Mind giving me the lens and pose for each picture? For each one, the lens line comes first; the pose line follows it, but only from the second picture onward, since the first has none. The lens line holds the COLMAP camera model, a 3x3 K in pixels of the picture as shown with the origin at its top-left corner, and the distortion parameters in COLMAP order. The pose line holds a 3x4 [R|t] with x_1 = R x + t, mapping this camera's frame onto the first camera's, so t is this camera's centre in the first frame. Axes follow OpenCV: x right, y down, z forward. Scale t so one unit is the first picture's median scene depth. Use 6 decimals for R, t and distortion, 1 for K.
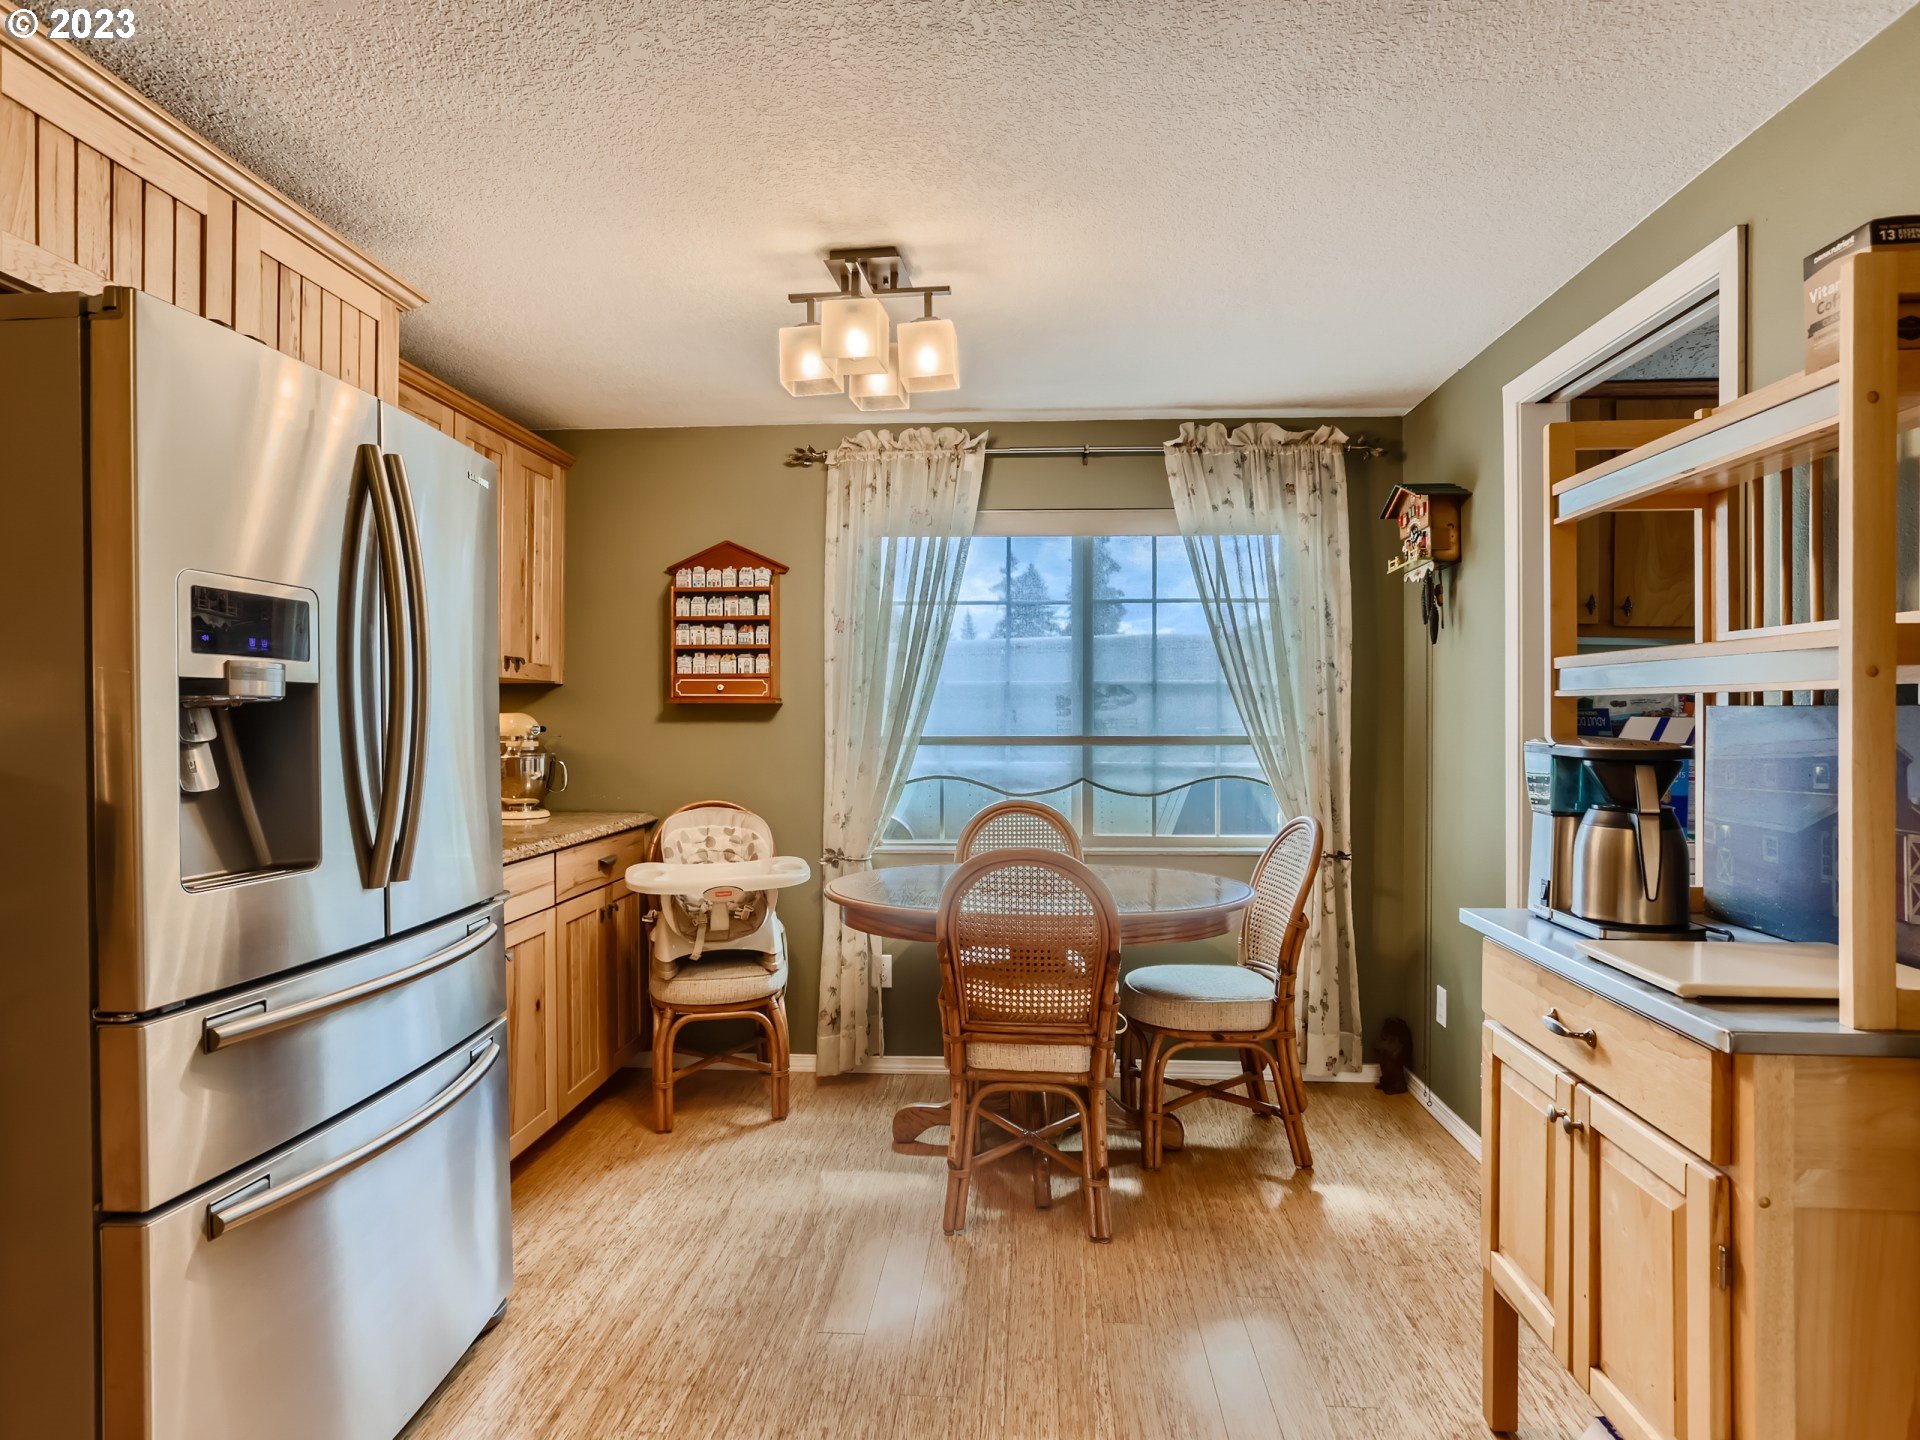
lens RADIAL K [[1059.1, 0, 963.3], [0, 1059.1, 716.9], [0, 0, 1]] dist [-0.045321, 0.028537]
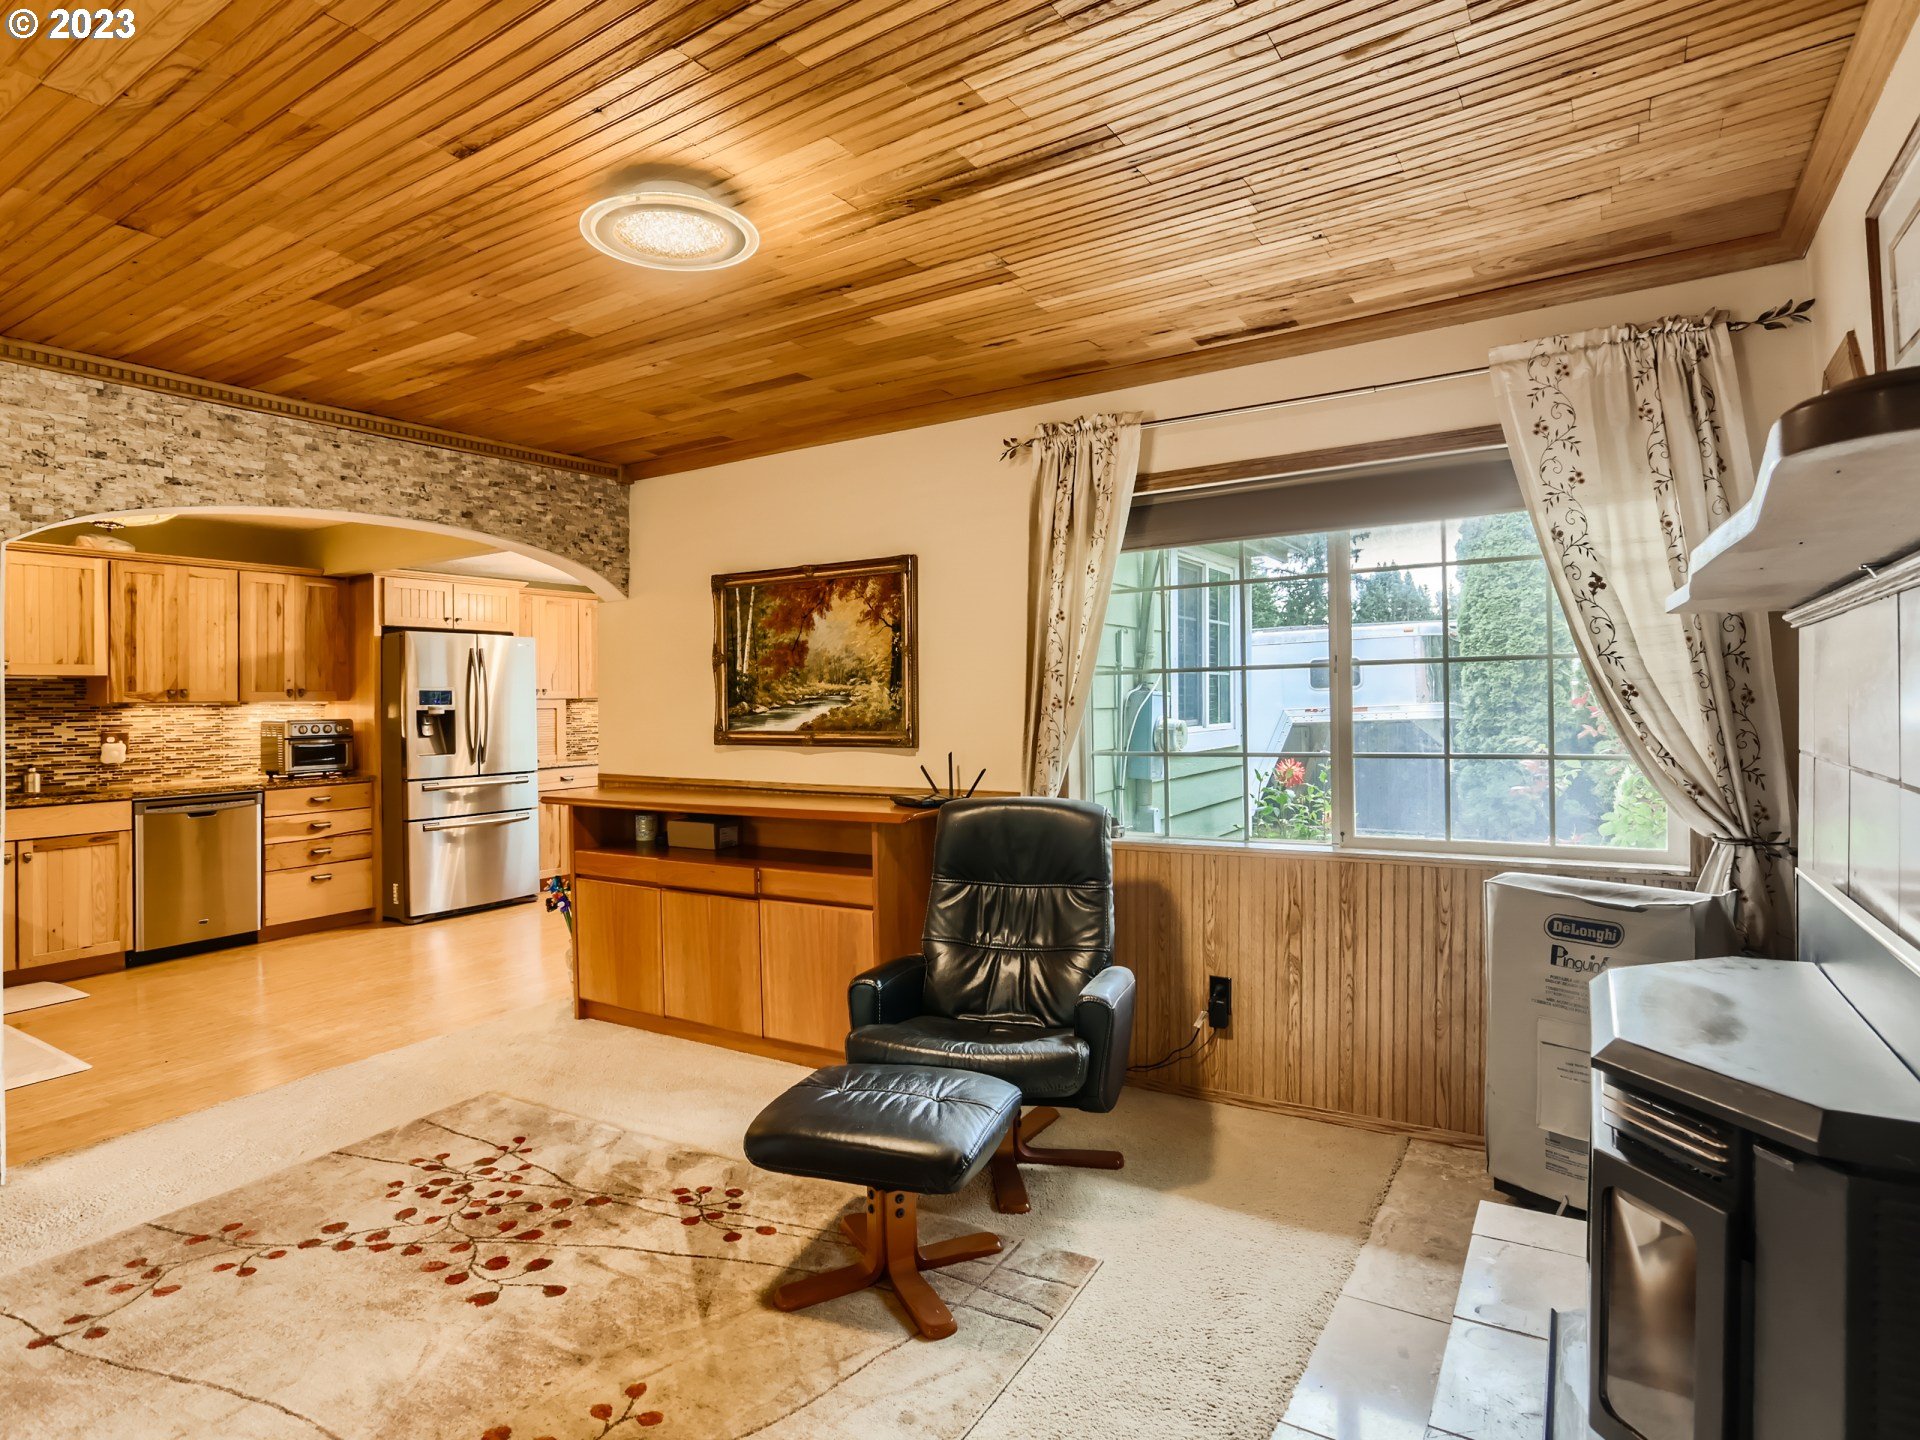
lens RADIAL K [[1027.0, 0, 952.2], [0, 1027.0, 685.9], [0, 0, 1]] dist [-0.041361, 0.018444]
pose [[0.879706, -0.021520, -0.475030, 1.448979], [0.016570, 0.999756, -0.014604, -0.016961], [0.475229, 0.004976, 0.879848, -0.771679]]
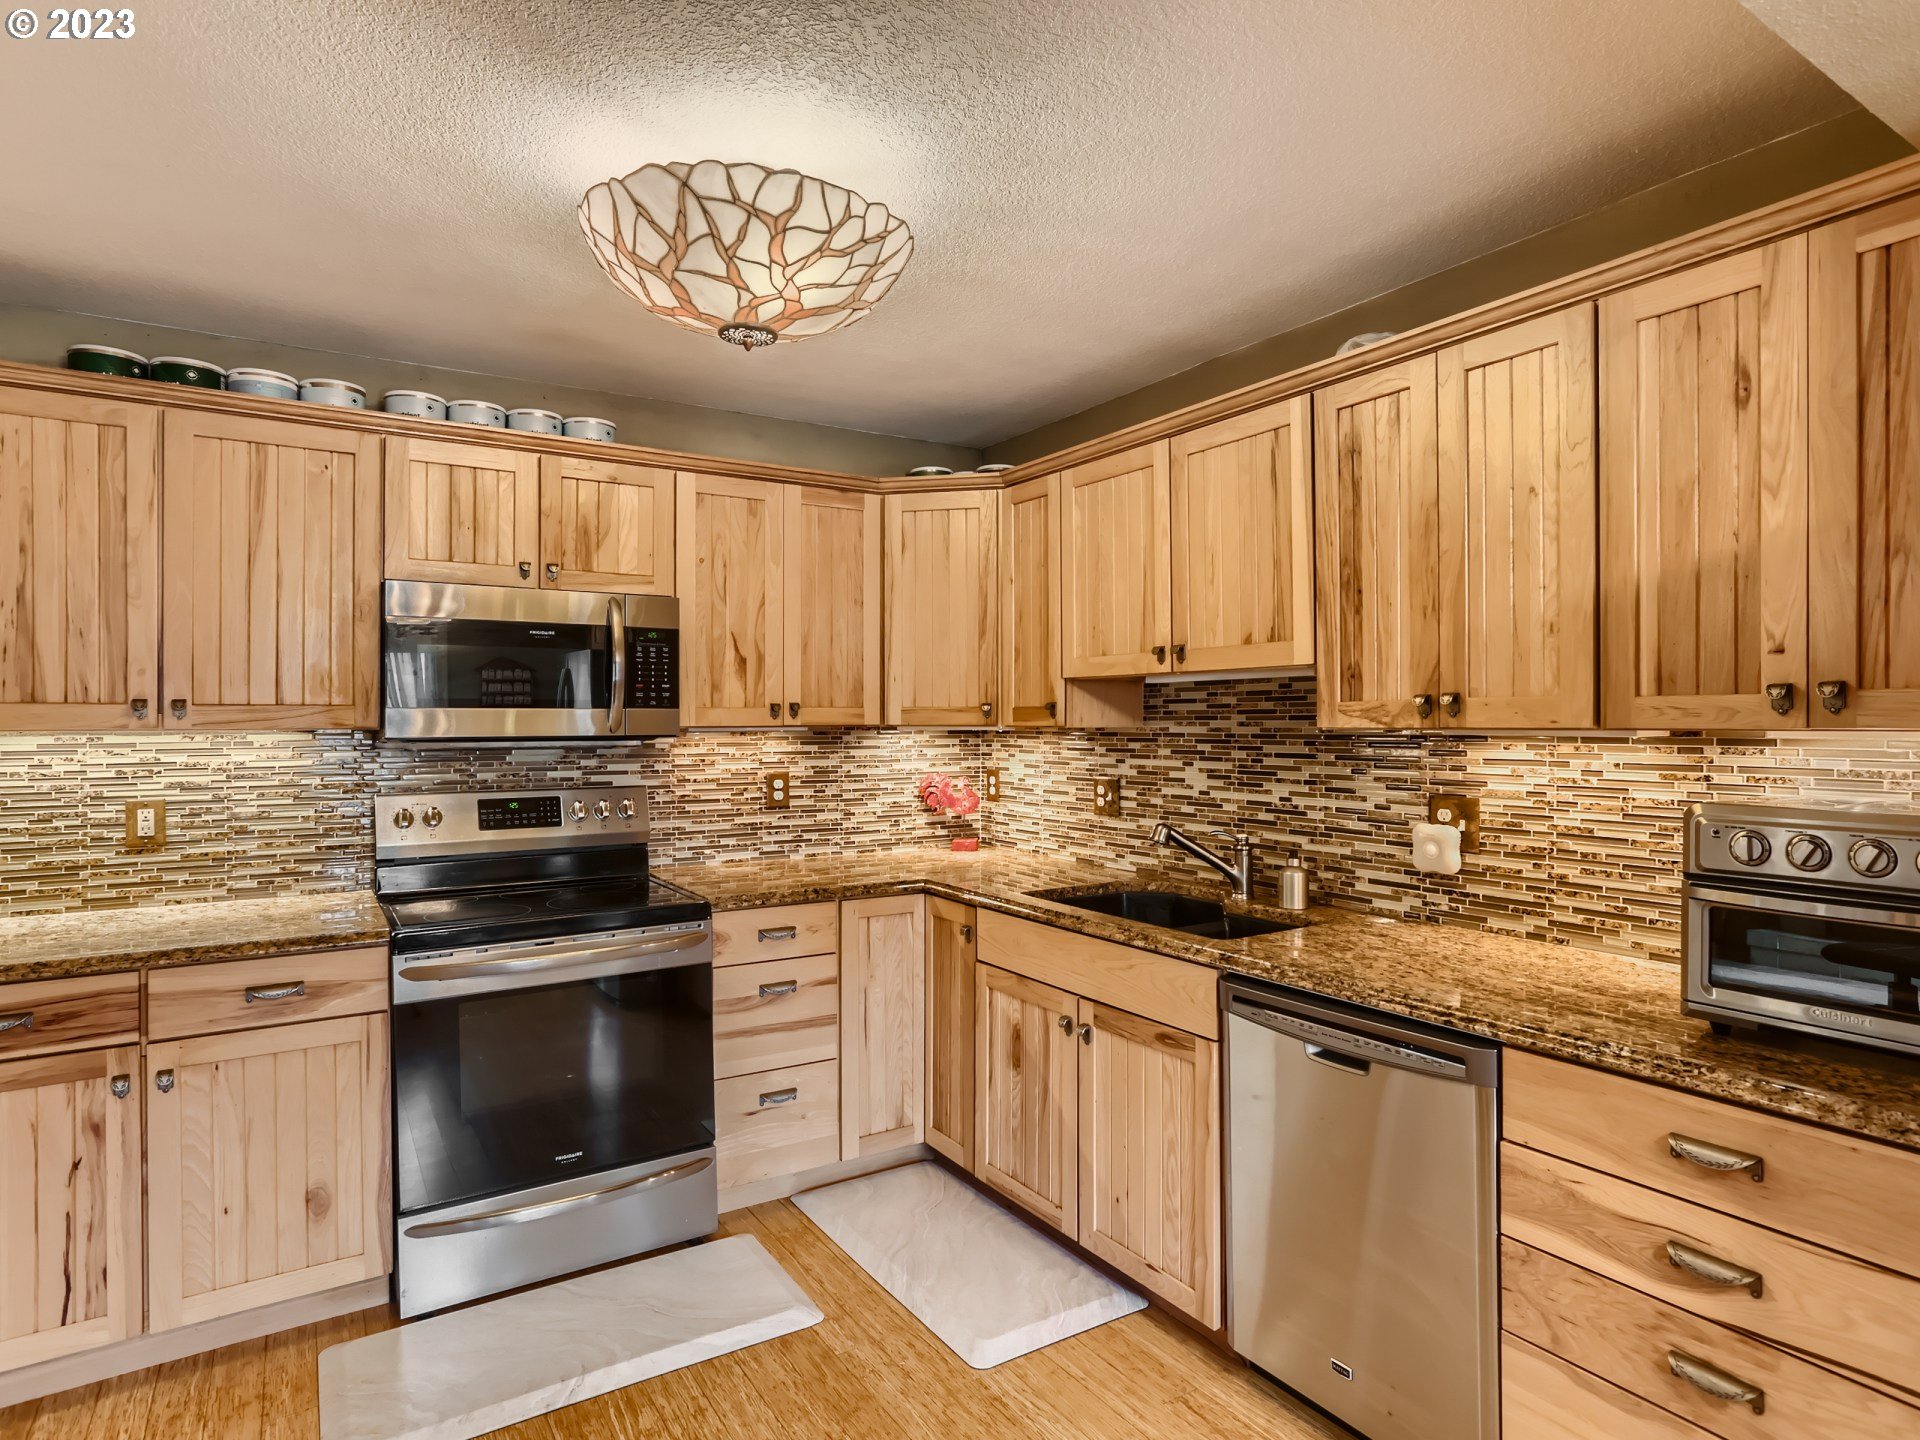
lens RADIAL K [[1059.1, 0, 963.3], [0, 1059.1, 716.9], [0, 0, 1]] dist [-0.045321, 0.028537]
pose [[-0.801785, -0.004573, -0.597595, 0.117265], [-0.000417, 0.999975, -0.007092, -0.038423], [0.597612, -0.005437, -0.801767, 0.432674]]
